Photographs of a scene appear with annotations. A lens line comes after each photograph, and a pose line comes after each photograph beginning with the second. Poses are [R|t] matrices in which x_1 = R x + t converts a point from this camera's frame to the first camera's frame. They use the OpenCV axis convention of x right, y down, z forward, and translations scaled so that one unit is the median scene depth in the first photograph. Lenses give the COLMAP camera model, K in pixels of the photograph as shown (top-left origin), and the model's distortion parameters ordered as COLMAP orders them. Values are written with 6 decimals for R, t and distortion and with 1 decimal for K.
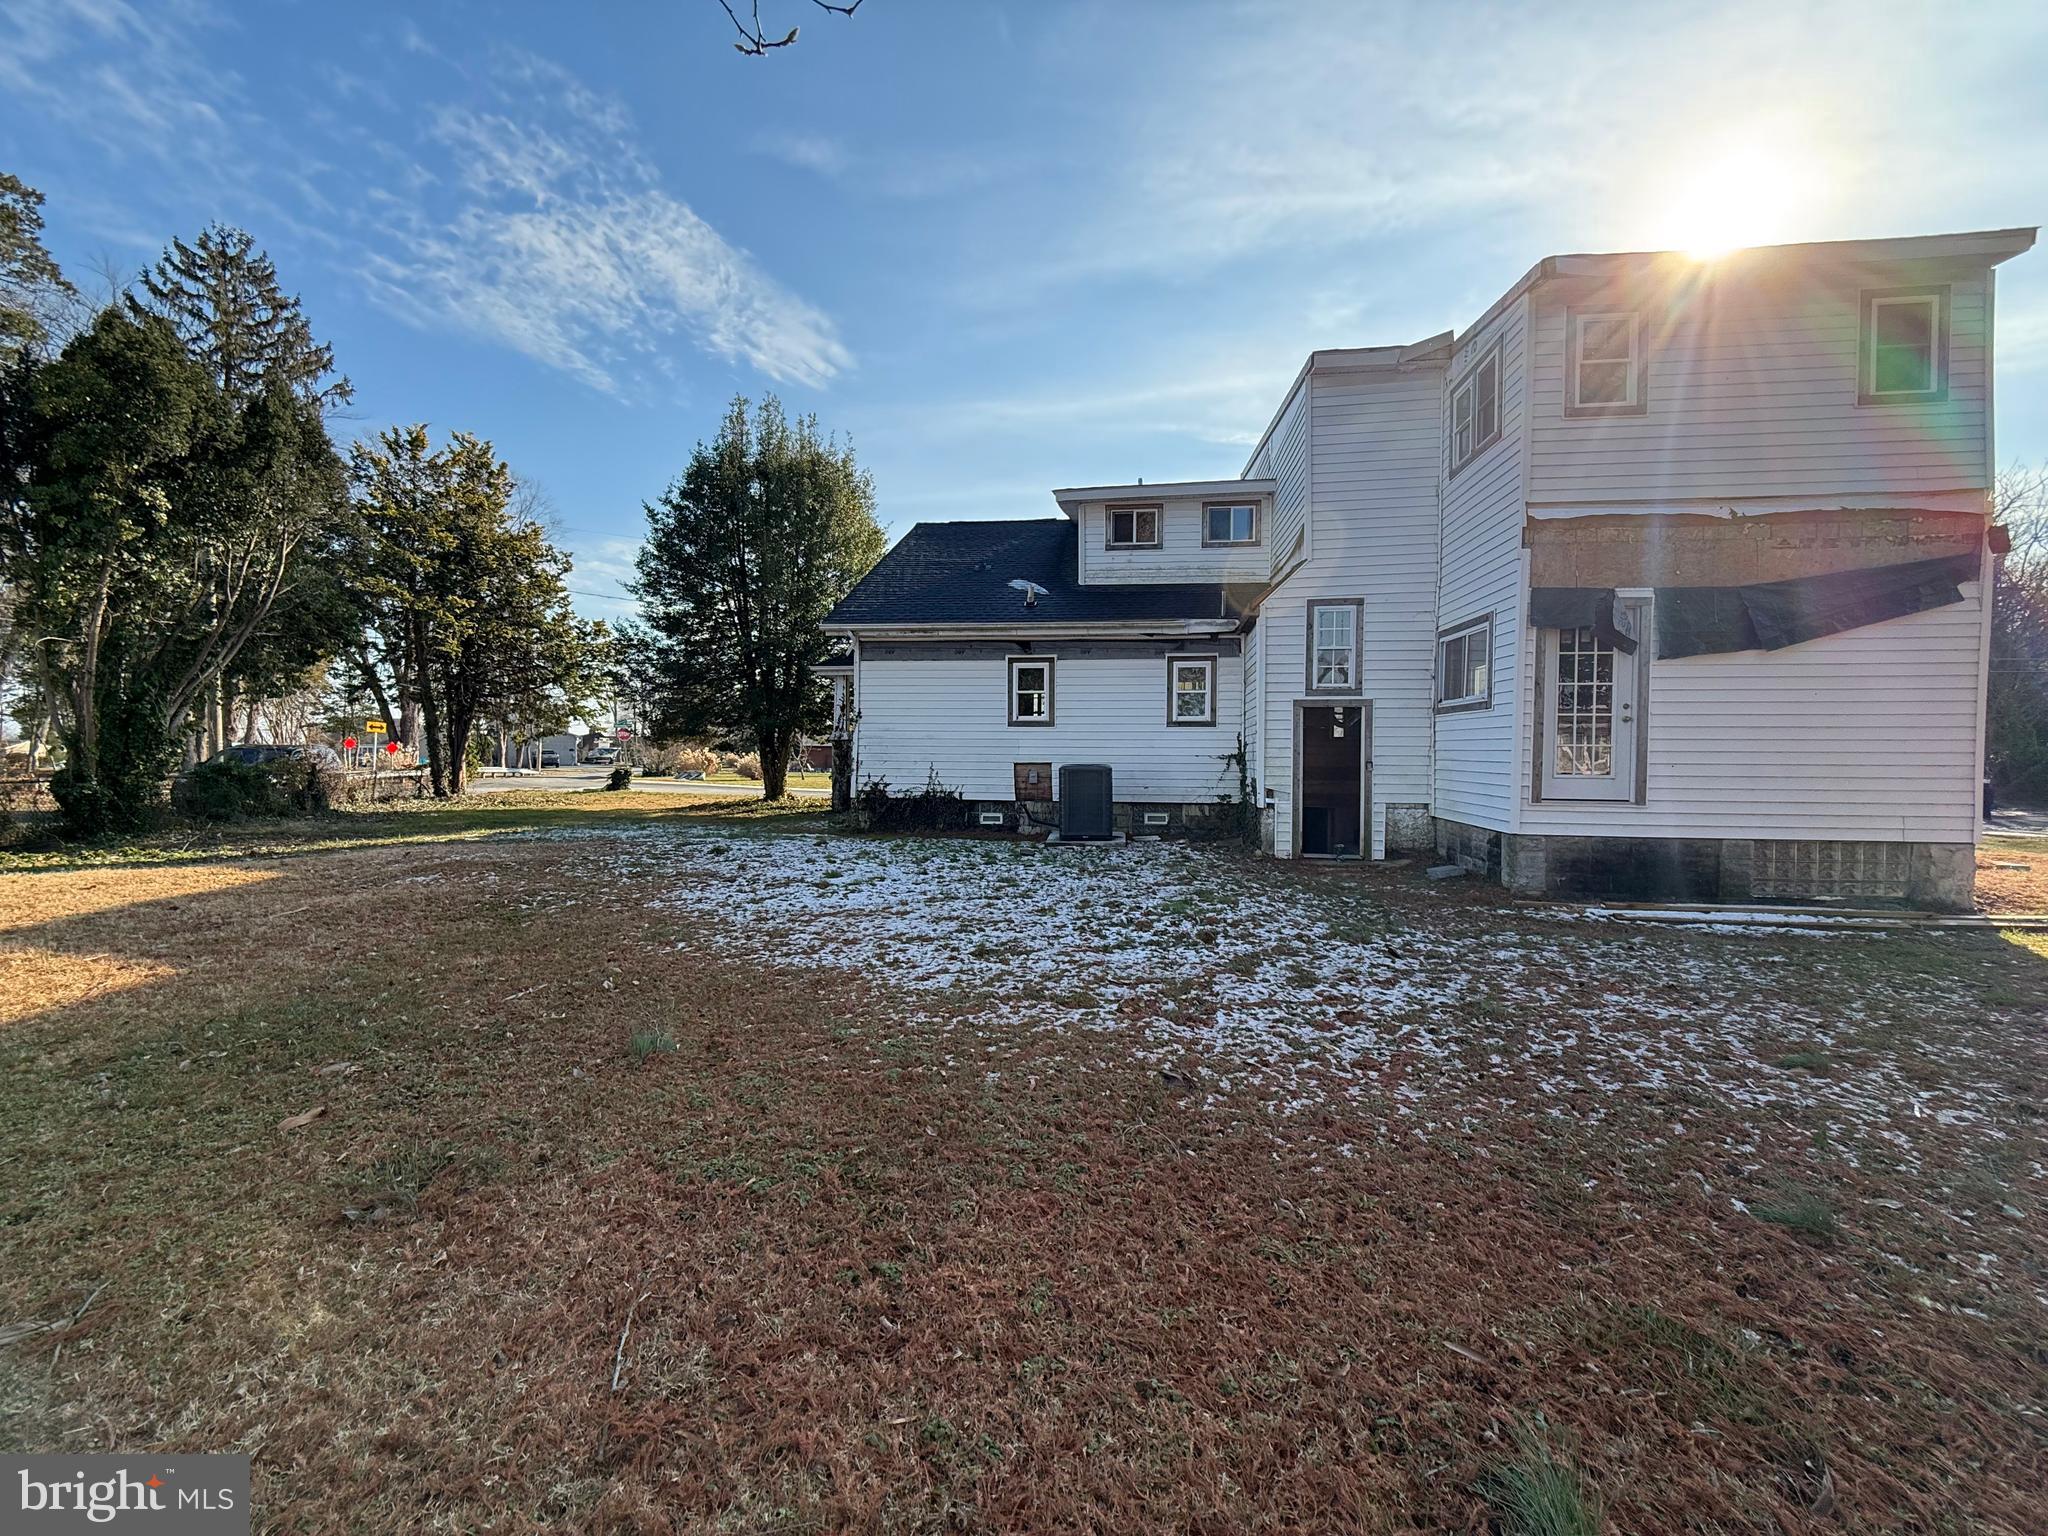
lens RADIAL K [[814.6, 0, 1022.3], [0, 814.6, 766.1], [0, 0, 1]] dist [-0.000186, -0.000275]
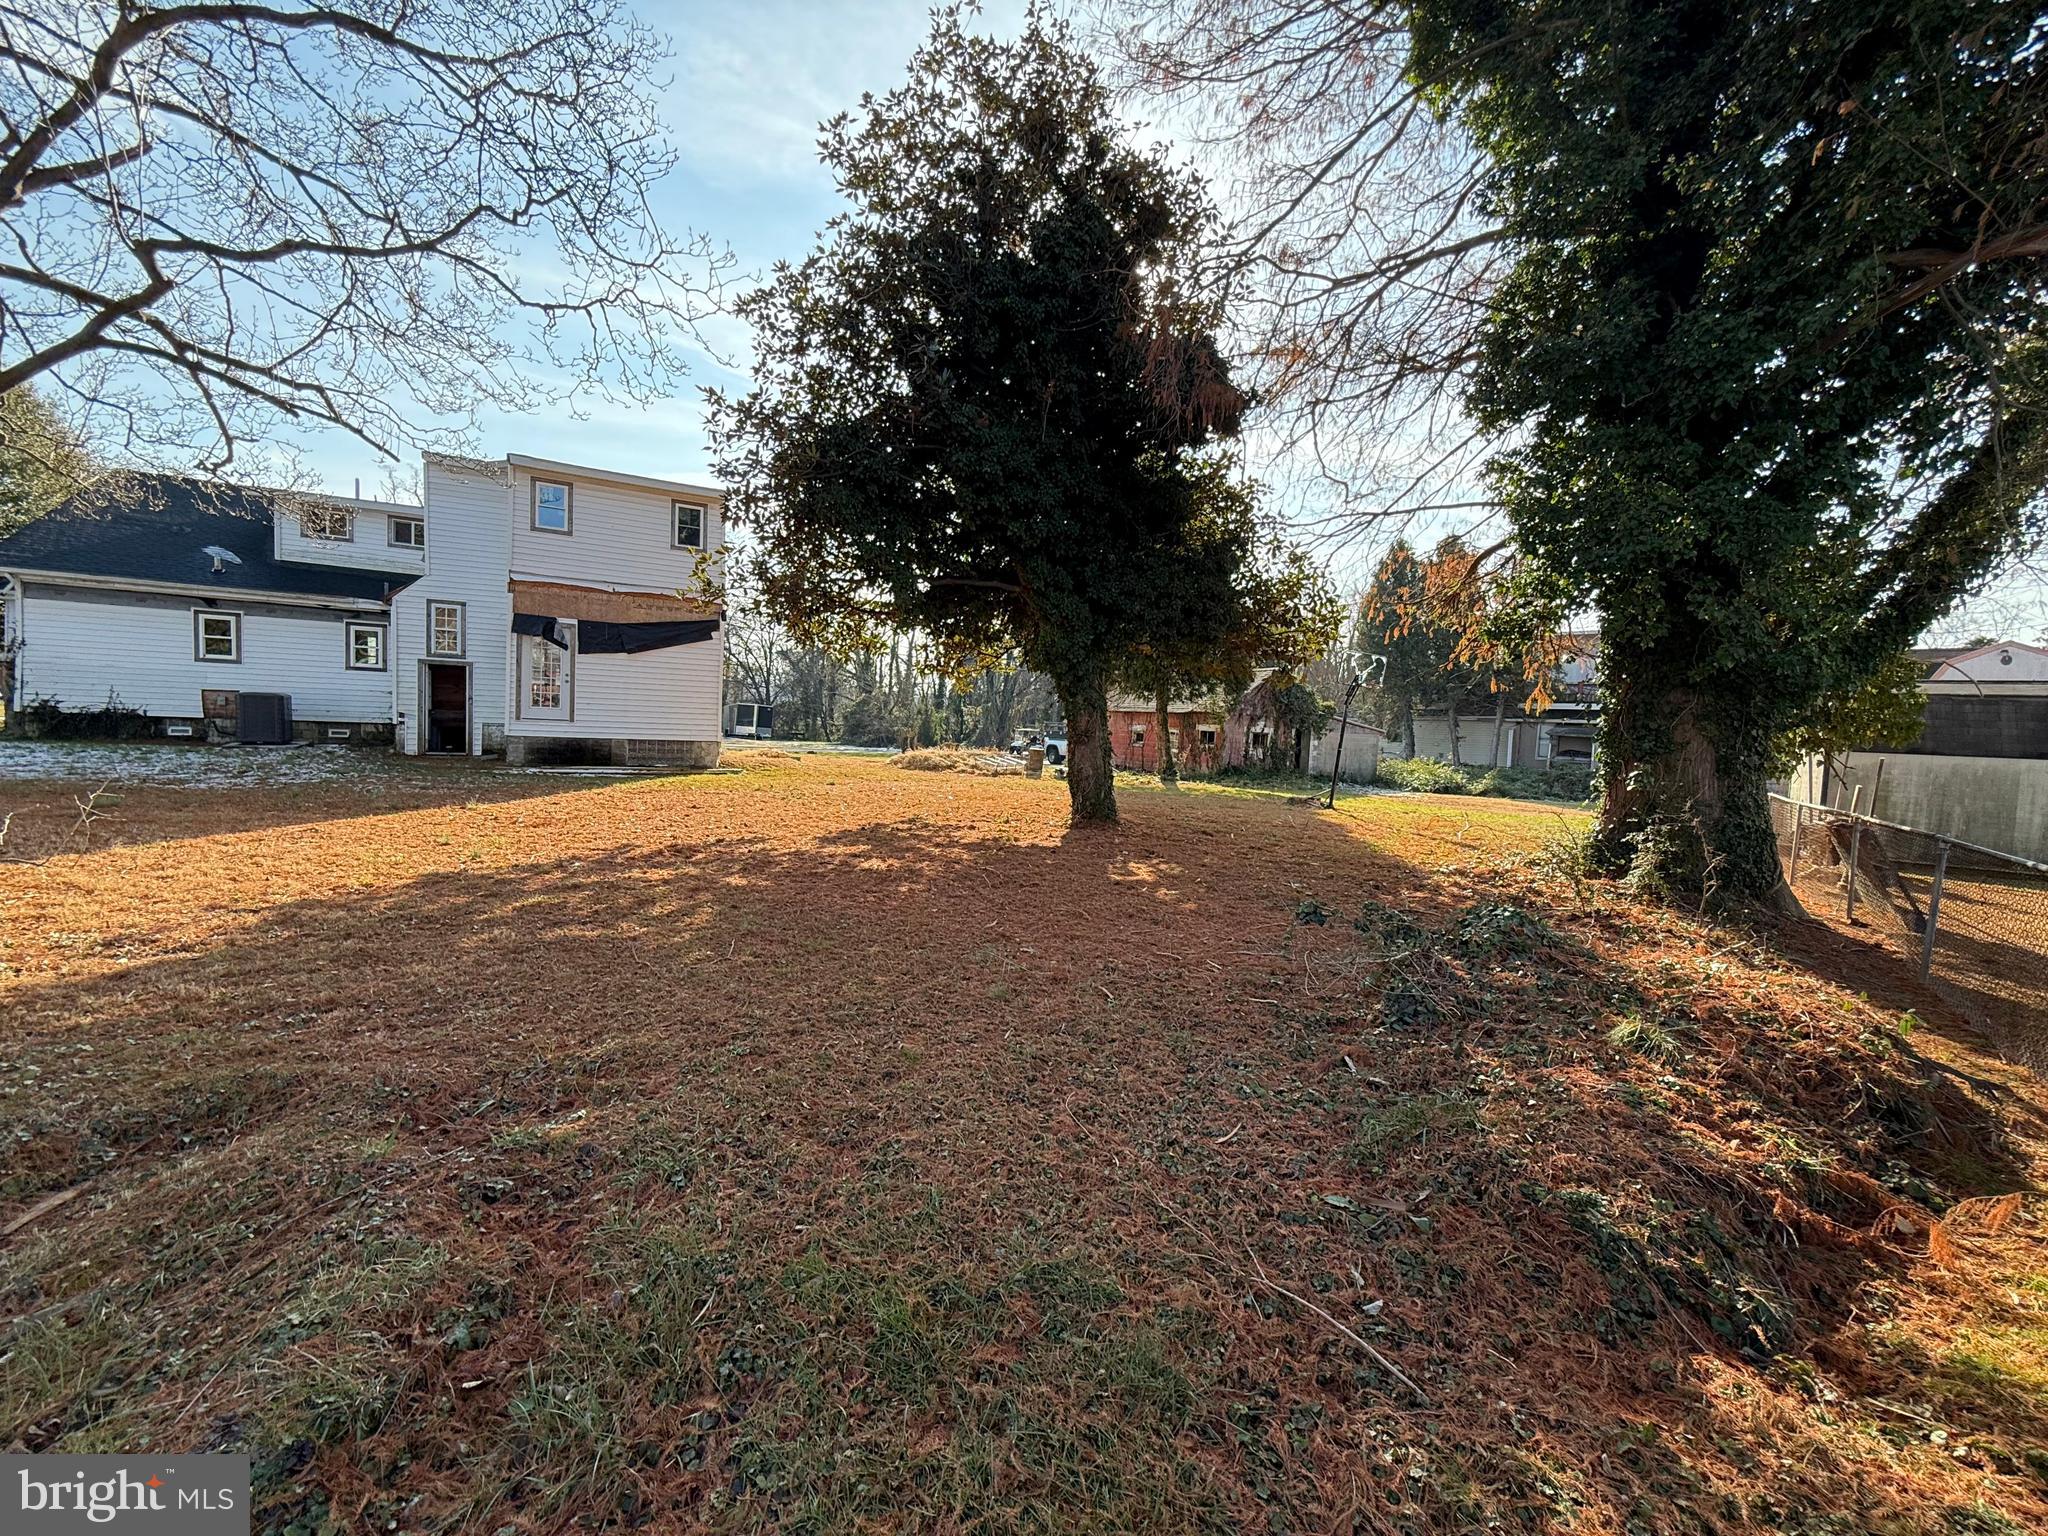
lens RADIAL K [[814.6, 0, 1028.2], [0, 814.6, 770.3], [0, 0, 1]] dist [-0.000186, -0.000275]
pose [[0.802516, -0.006383, 0.596596, 0.291063], [-0.031900, 0.998053, 0.053589, 0.014243], [-0.595777, -0.062037, 0.800750, -0.921541]]
